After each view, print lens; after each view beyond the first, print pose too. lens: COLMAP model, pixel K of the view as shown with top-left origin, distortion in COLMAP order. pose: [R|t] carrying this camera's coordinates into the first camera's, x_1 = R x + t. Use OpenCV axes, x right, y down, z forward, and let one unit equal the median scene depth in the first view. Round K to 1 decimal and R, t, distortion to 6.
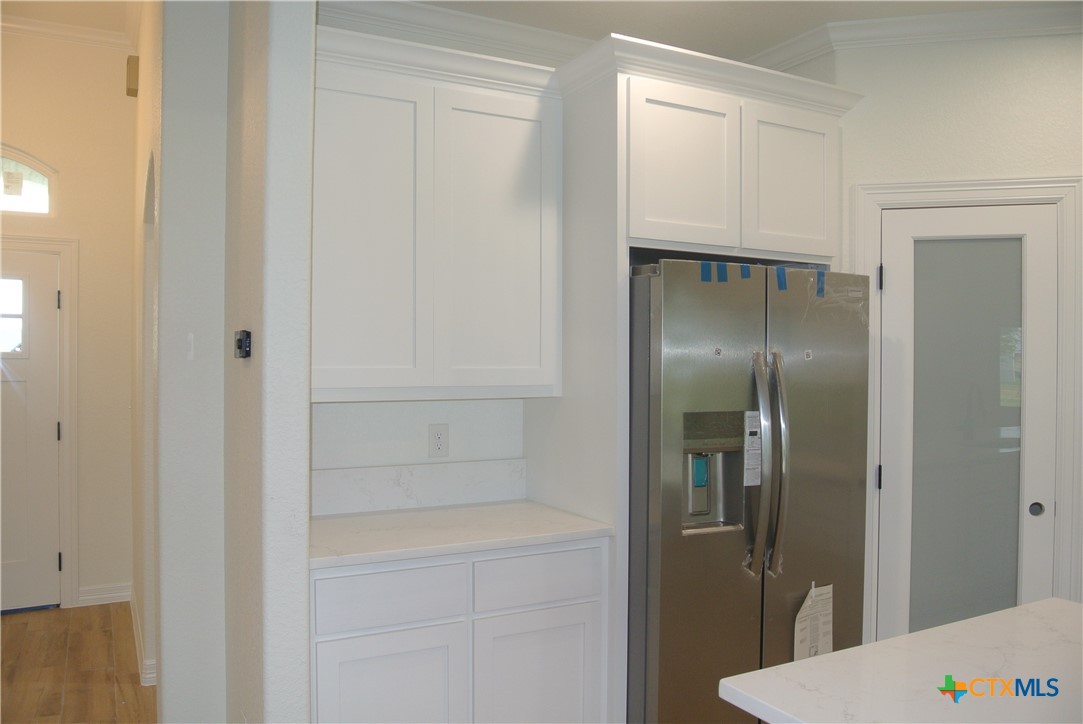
lens RADIAL K [[828.6, 0, 541.5], [0, 828.6, 362.0], [0, 0, 1]] dist [-0.059974, 0.004546]
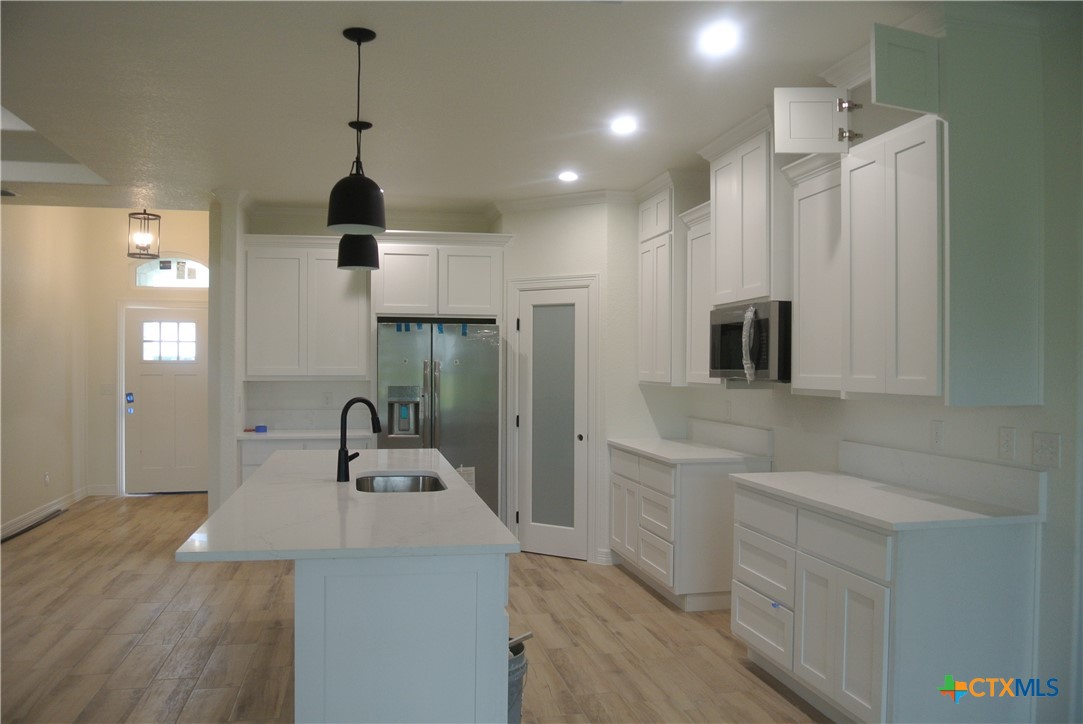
lens RADIAL K [[859.2, 0, 541.5], [0, 859.2, 362.0], [0, 0, 1]] dist [-0.061858, 0.096913]
pose [[0.956554, -0.001023, -0.291554, 1.265002], [-0.001589, 0.999961, -0.008724, 0.011127], [0.291551, 0.008808, 0.956515, -1.202707]]
